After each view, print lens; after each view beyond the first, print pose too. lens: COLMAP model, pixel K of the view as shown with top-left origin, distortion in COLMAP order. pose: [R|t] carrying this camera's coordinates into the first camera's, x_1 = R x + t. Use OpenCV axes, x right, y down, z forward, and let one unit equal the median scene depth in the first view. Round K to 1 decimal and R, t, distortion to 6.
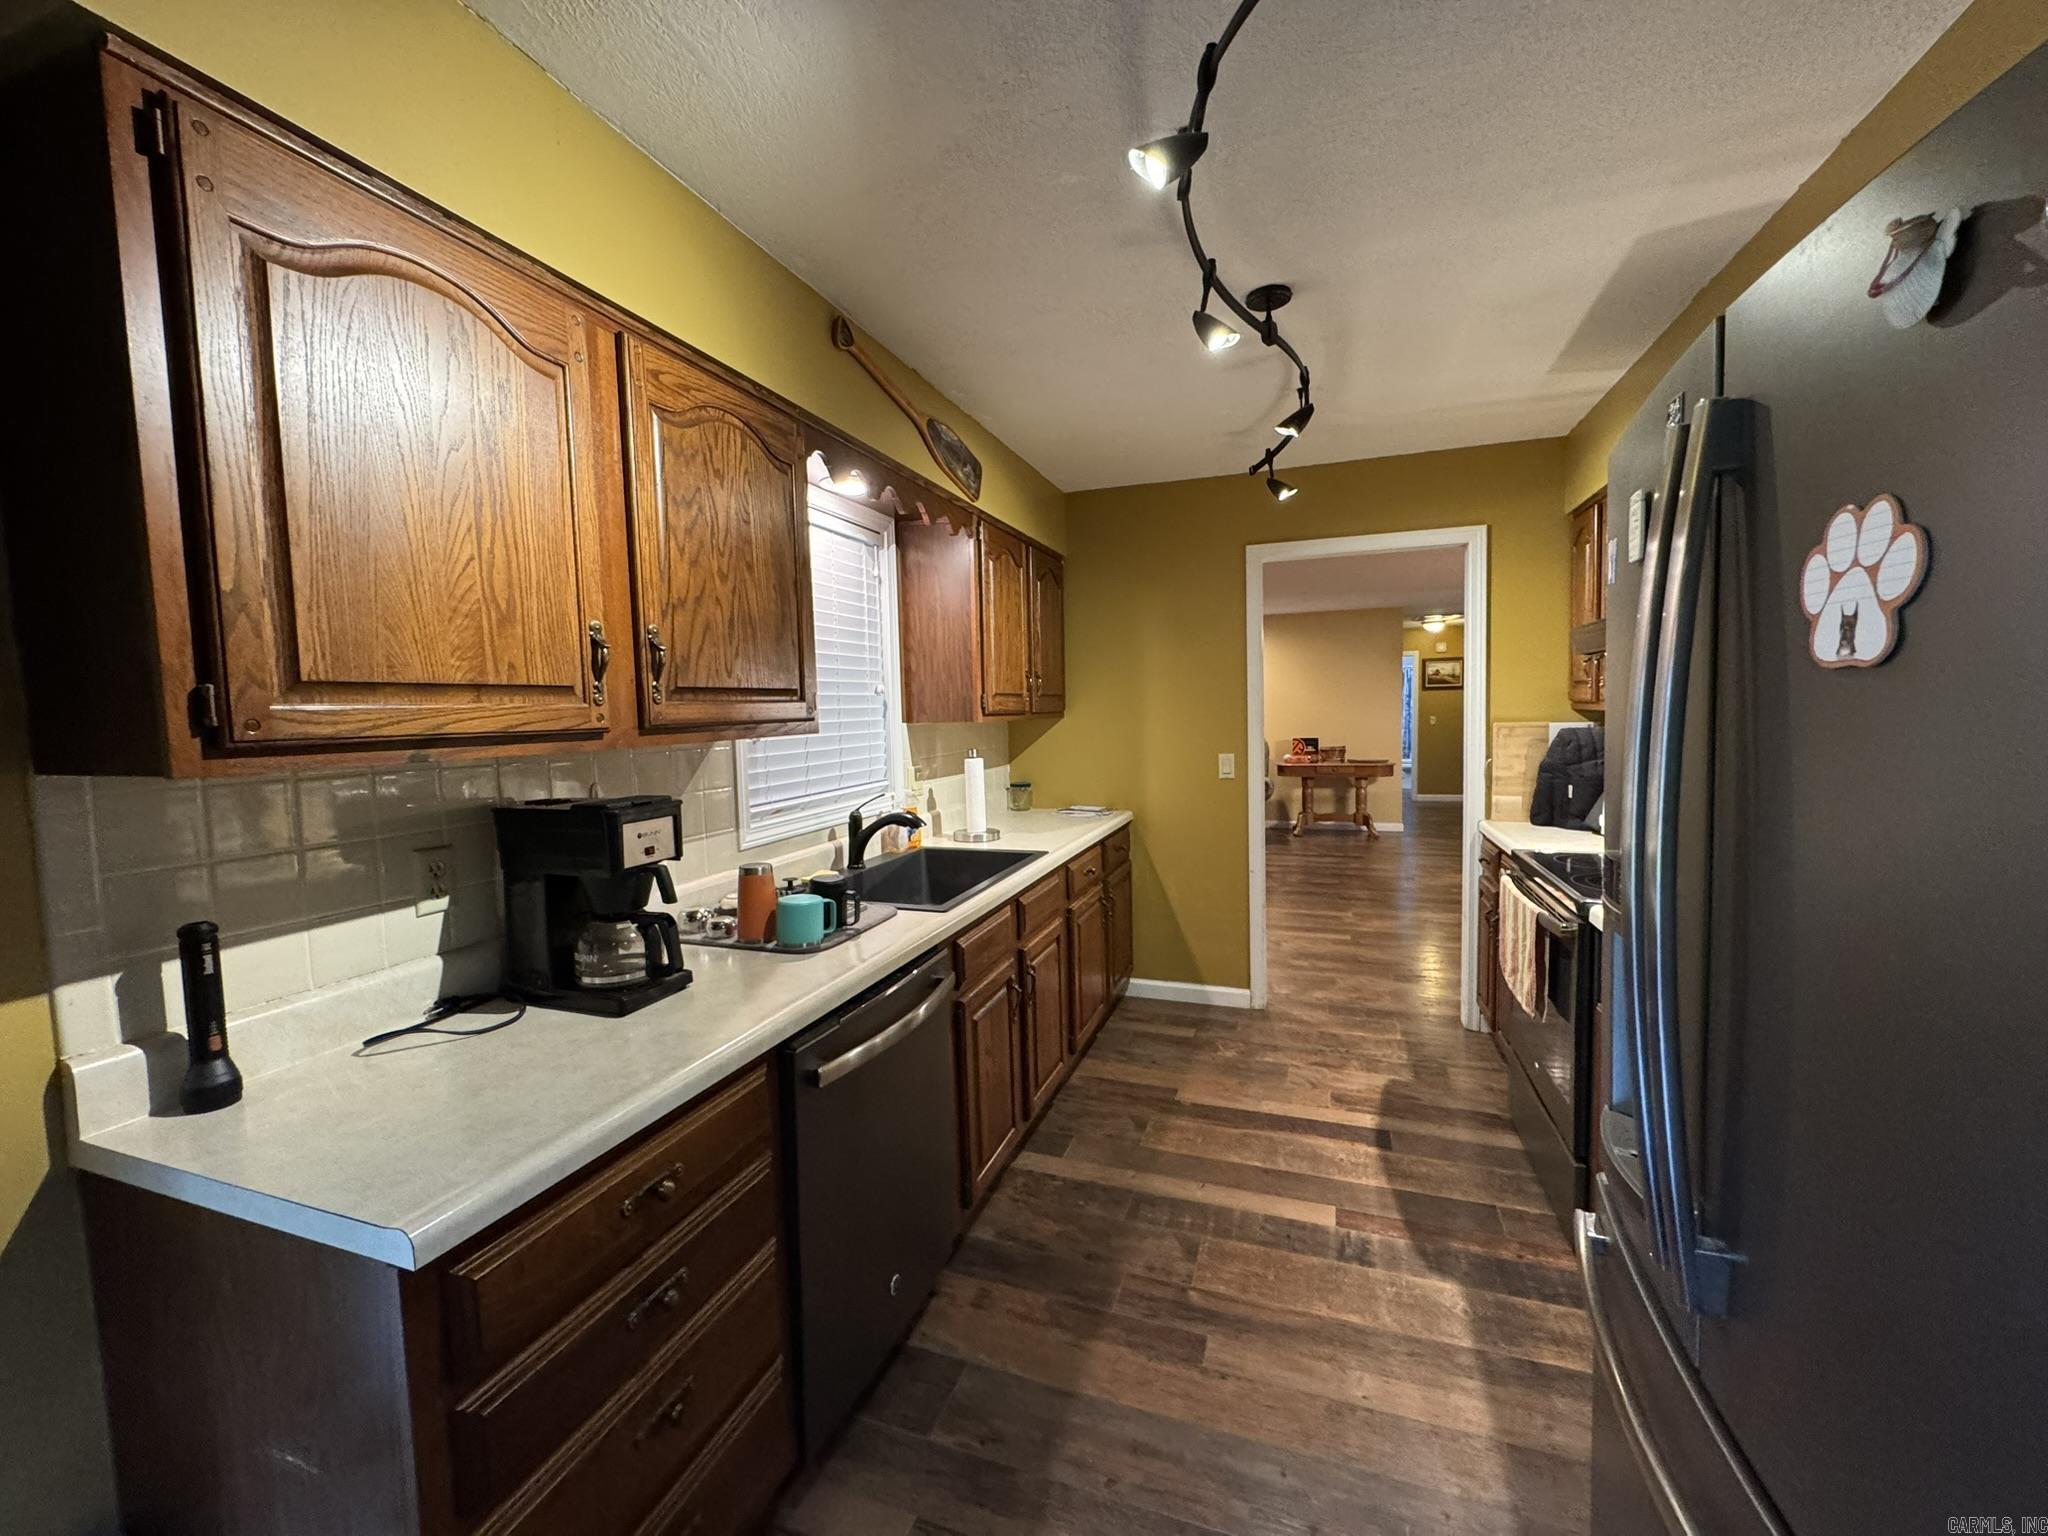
lens RADIAL K [[815.2, 0, 1021.2], [0, 815.2, 764.7], [0, 0, 1]] dist [-0.006615, 0.000595]
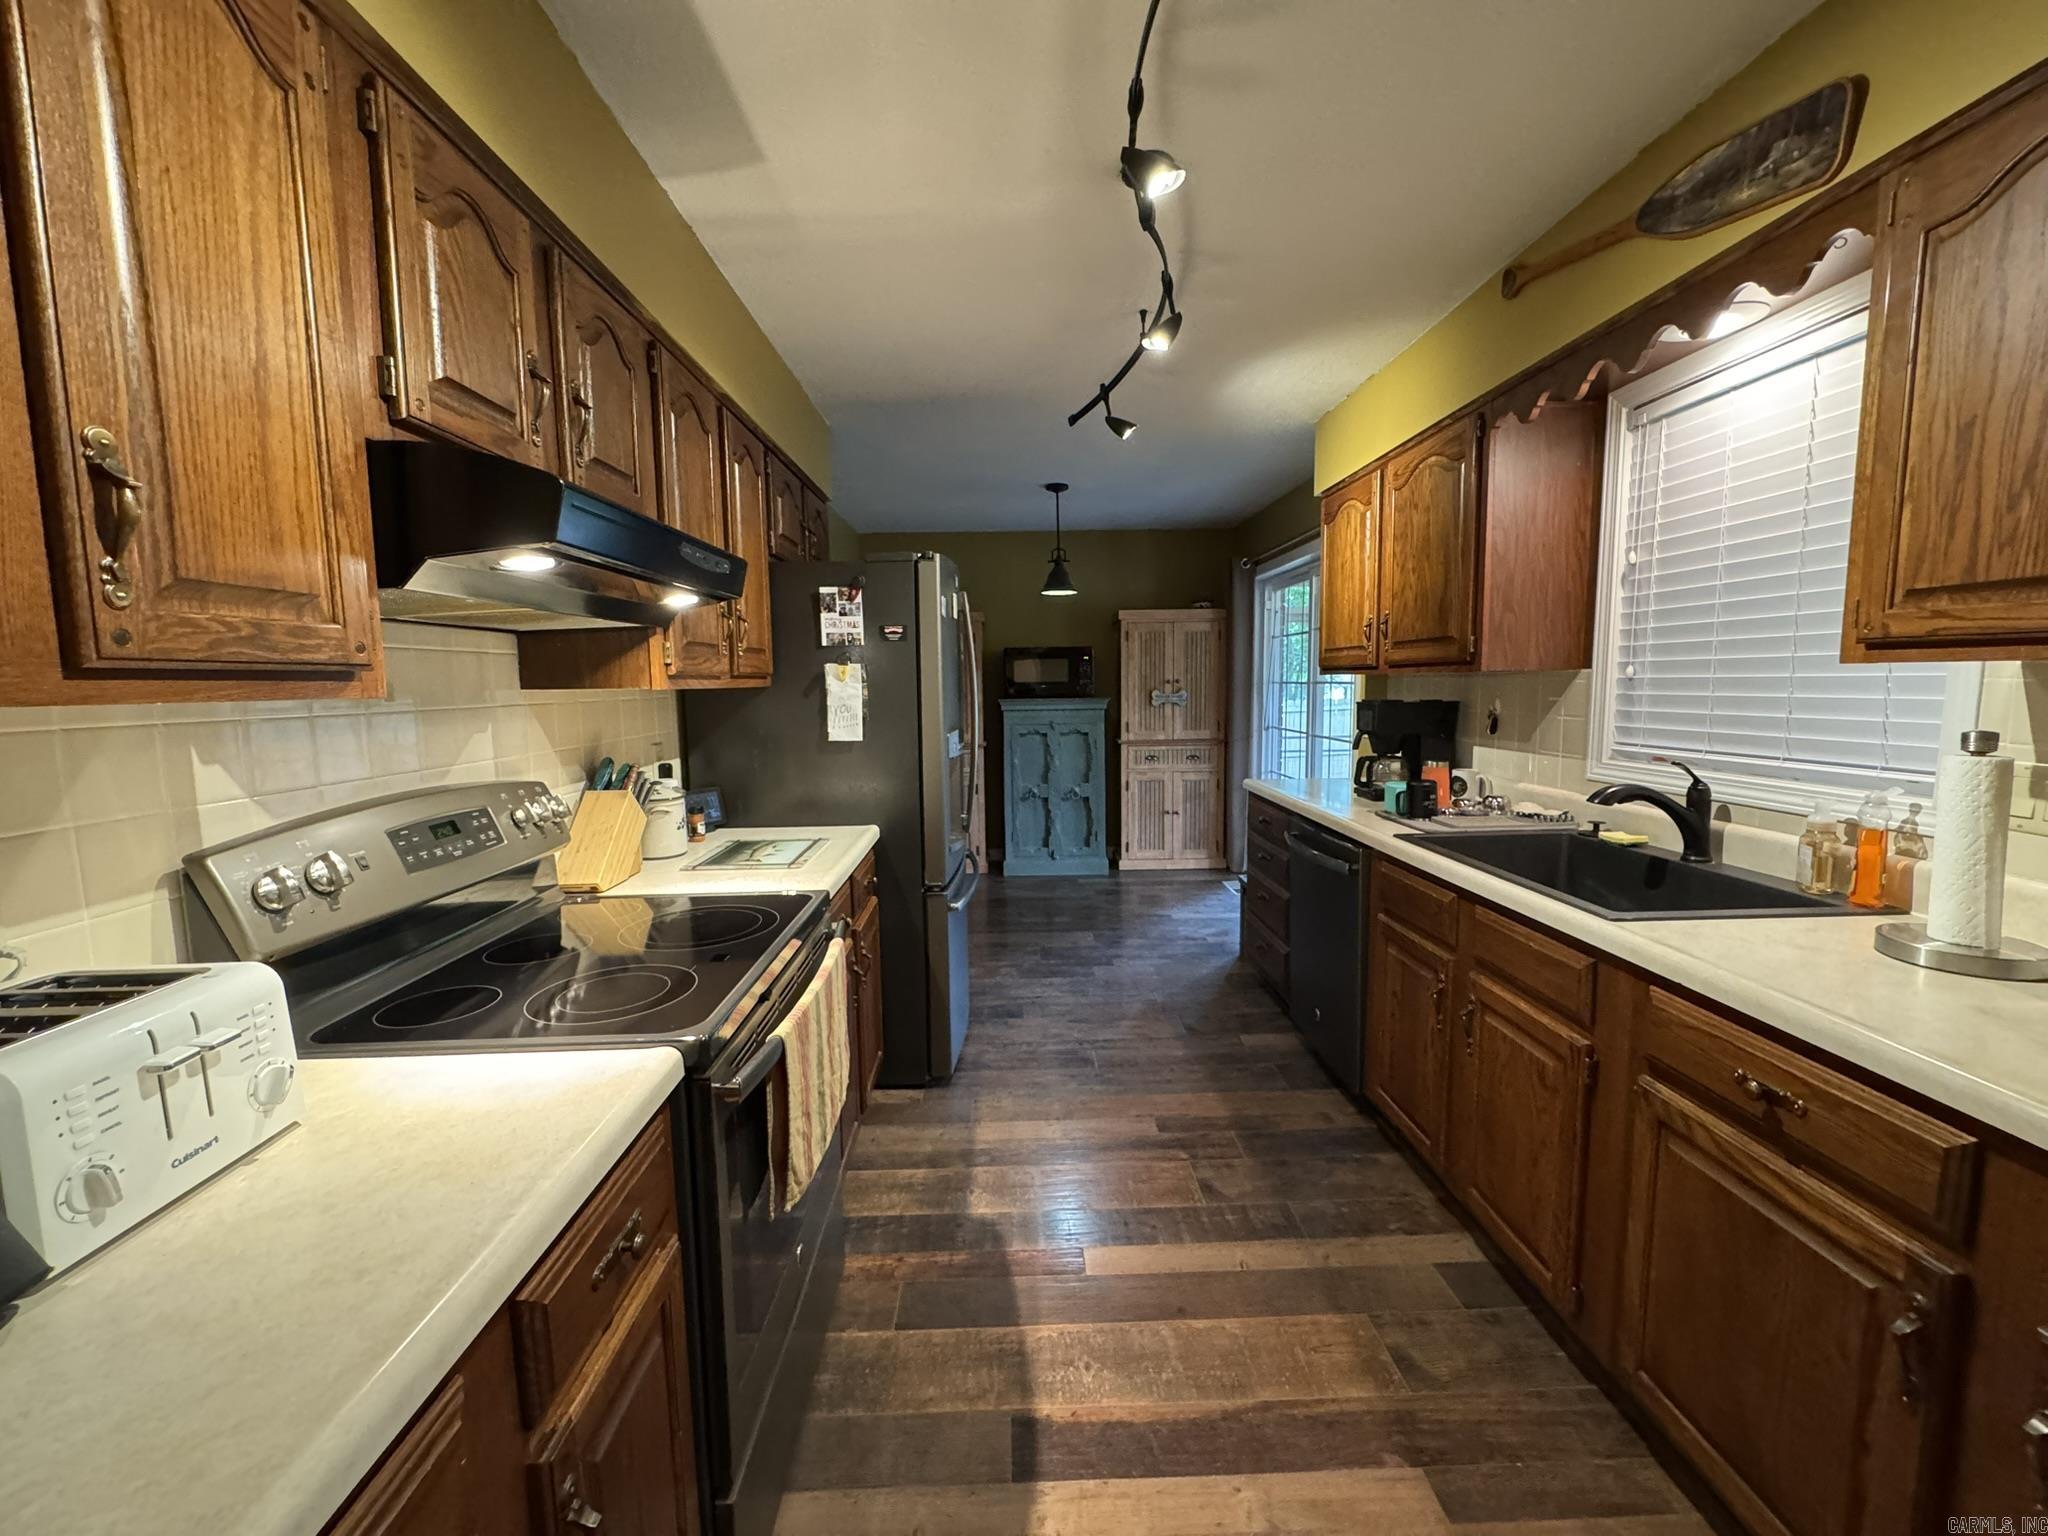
lens RADIAL K [[815.2, 0, 1021.2], [0, 815.2, 764.7], [0, 0, 1]] dist [-0.006615, 0.000595]
pose [[-0.932058, 0.077980, -0.353817, 0.559133], [0.016152, 0.984535, 0.174441, -0.086586], [0.361948, 0.156874, -0.918904, 1.321382]]
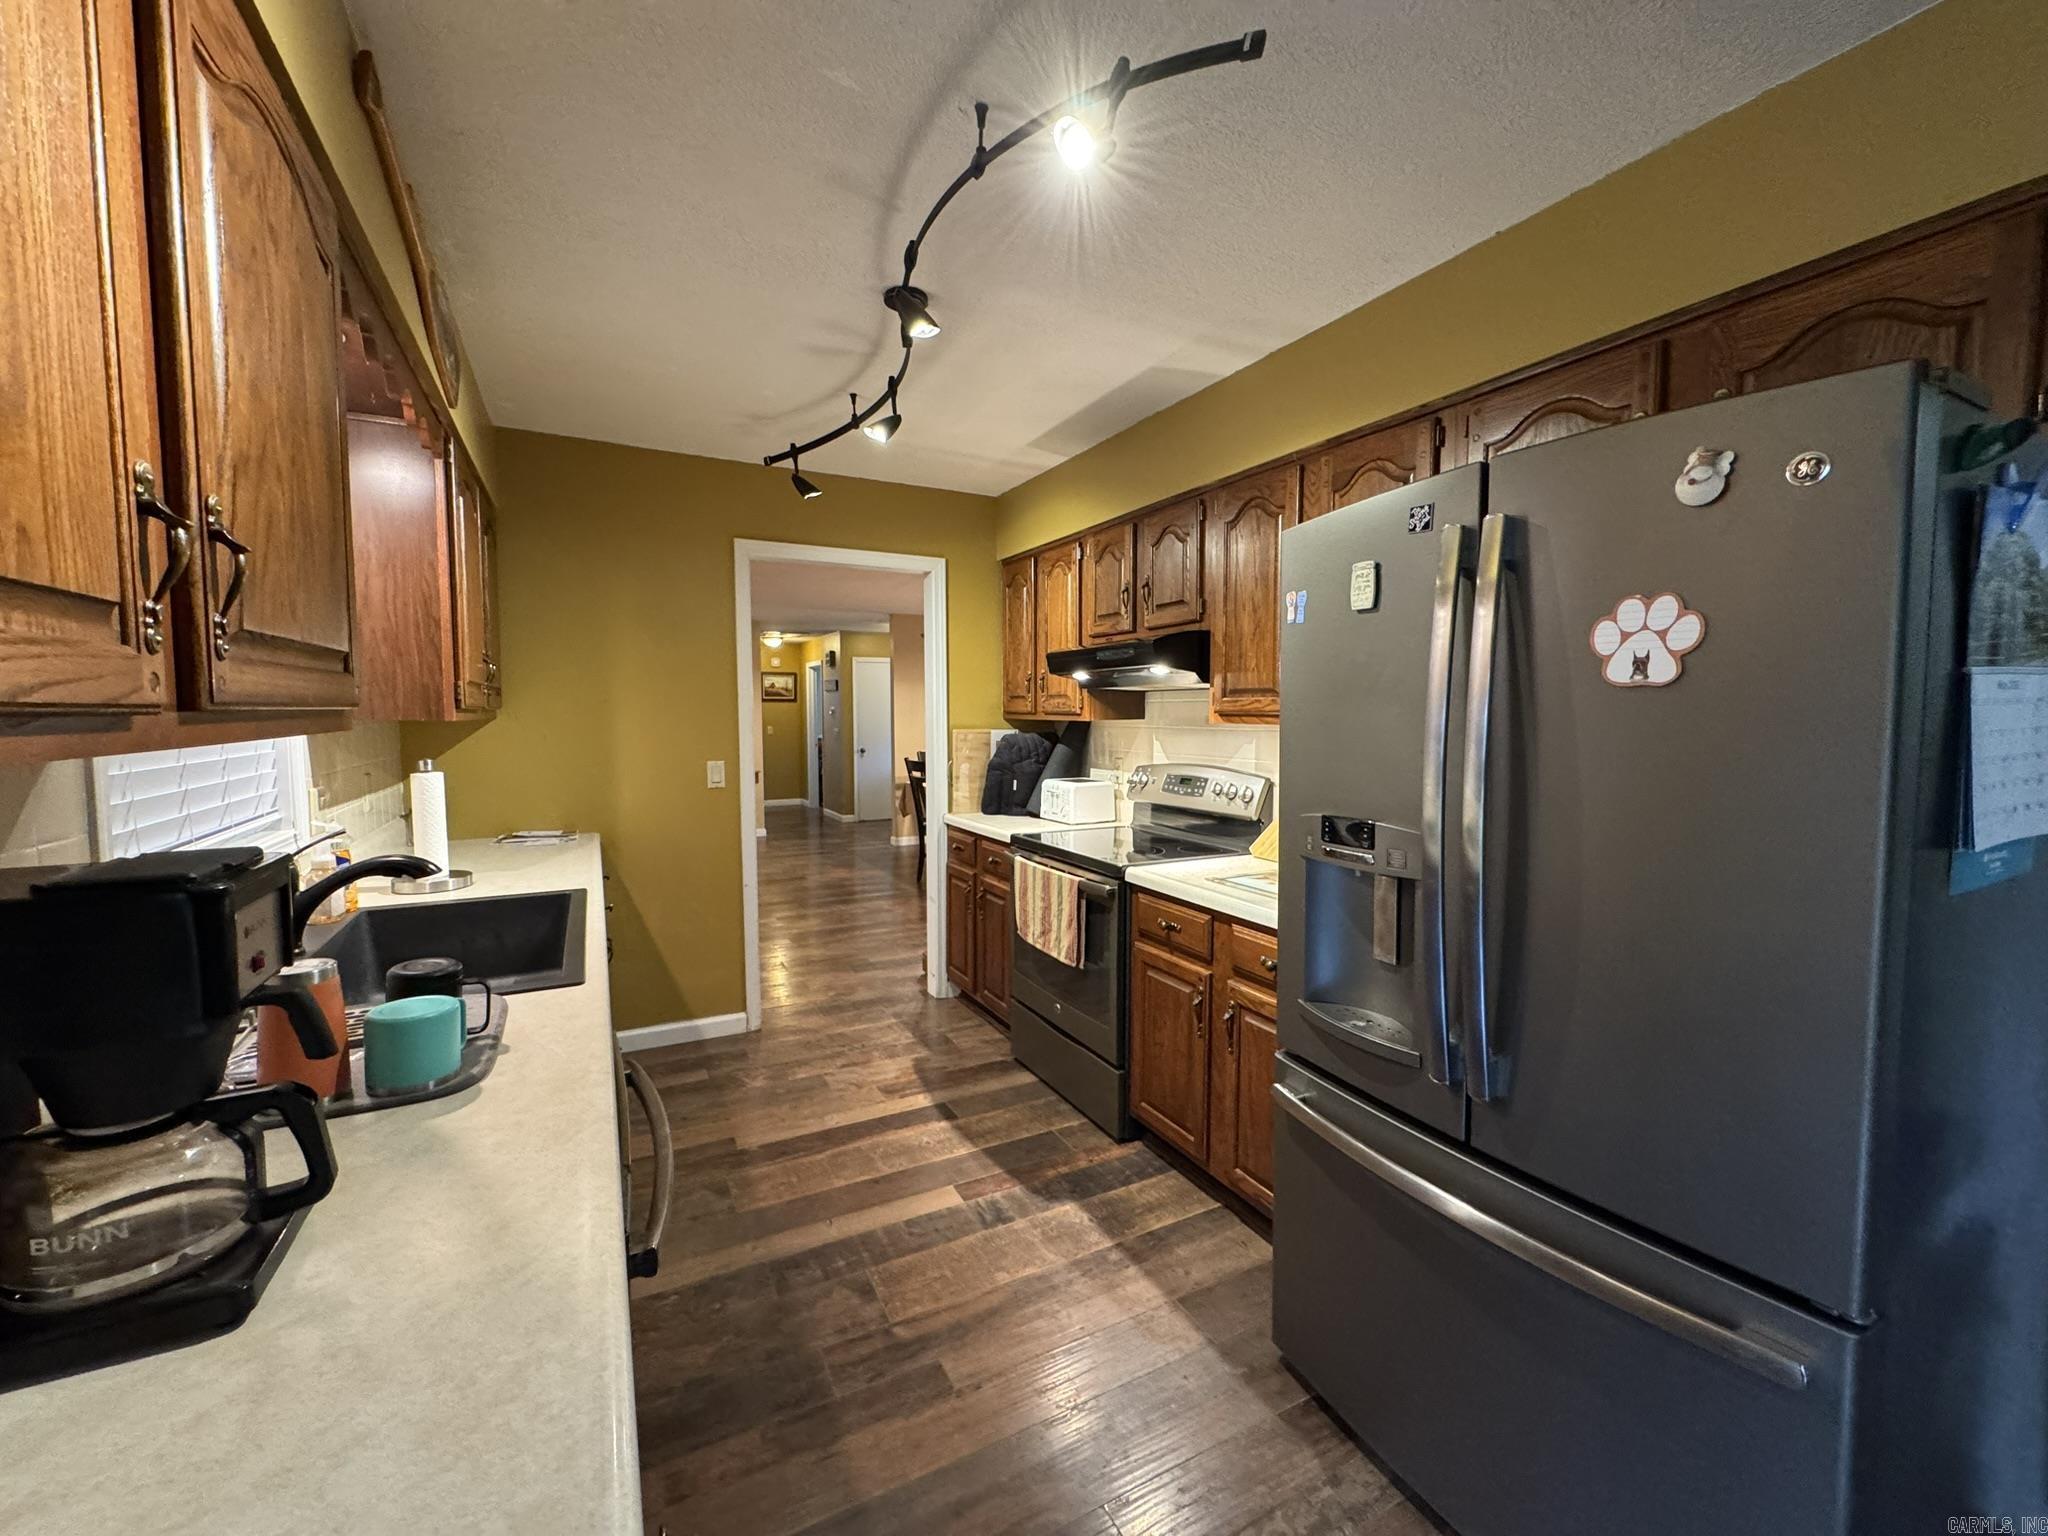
lens RADIAL K [[815.2, 0, 1021.2], [0, 815.2, 764.7], [0, 0, 1]] dist [-0.006615, 0.000595]
pose [[0.671809, -0.022218, 0.740391, -0.257245], [0.032226, 0.999480, 0.000753, 0.001490], [-0.740023, 0.023354, 0.672176, 0.170845]]
